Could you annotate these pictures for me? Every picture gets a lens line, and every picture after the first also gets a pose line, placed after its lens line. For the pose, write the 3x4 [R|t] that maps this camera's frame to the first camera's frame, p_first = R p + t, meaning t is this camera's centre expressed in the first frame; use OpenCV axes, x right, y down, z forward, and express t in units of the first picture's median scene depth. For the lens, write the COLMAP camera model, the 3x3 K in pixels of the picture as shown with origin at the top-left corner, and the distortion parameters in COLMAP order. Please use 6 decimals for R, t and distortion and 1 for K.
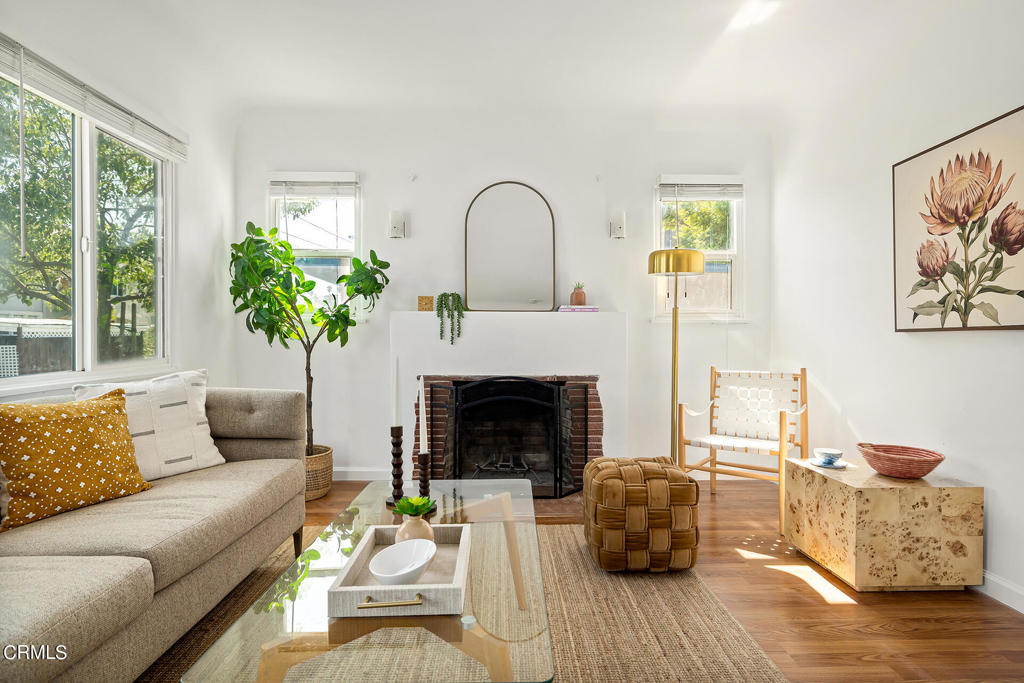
lens RADIAL K [[551.4, 0, 512.0], [0, 551.4, 341.5], [0, 0, 1]] dist [0.000421, -0.000281]
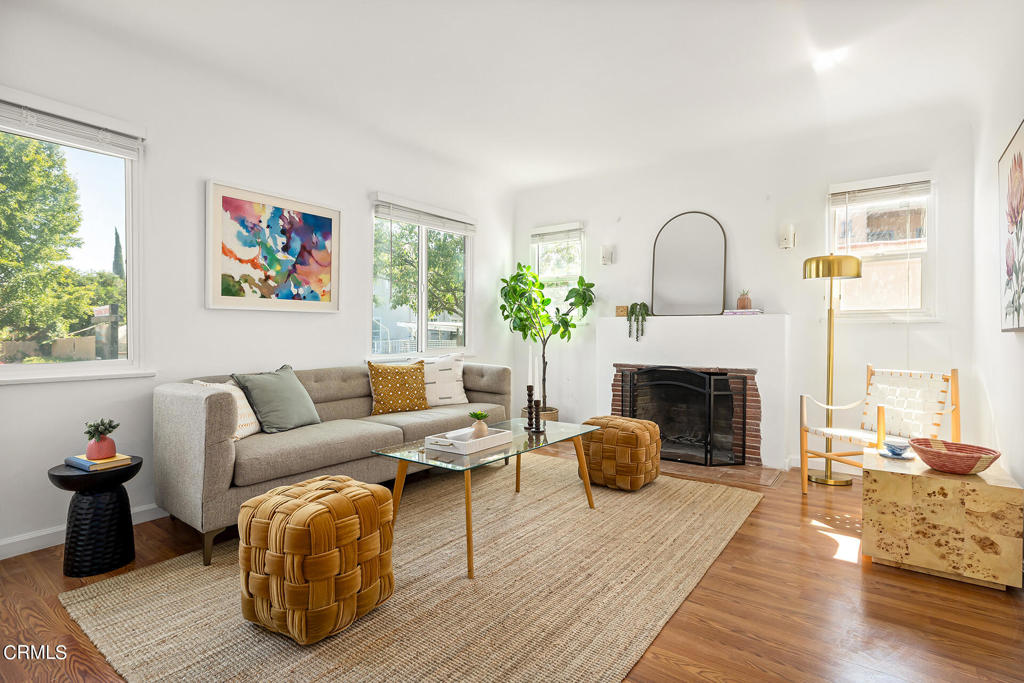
lens RADIAL K [[517.3, 0, 512.0], [0, 517.3, 341.5], [0, 0, 1]] dist [-0.000606, 0.000267]
pose [[0.786241, 0.010287, -0.617835, 0.450238], [-0.008754, 0.999947, 0.005508, 0.001645], [0.617858, 0.001078, 0.786289, -0.187321]]
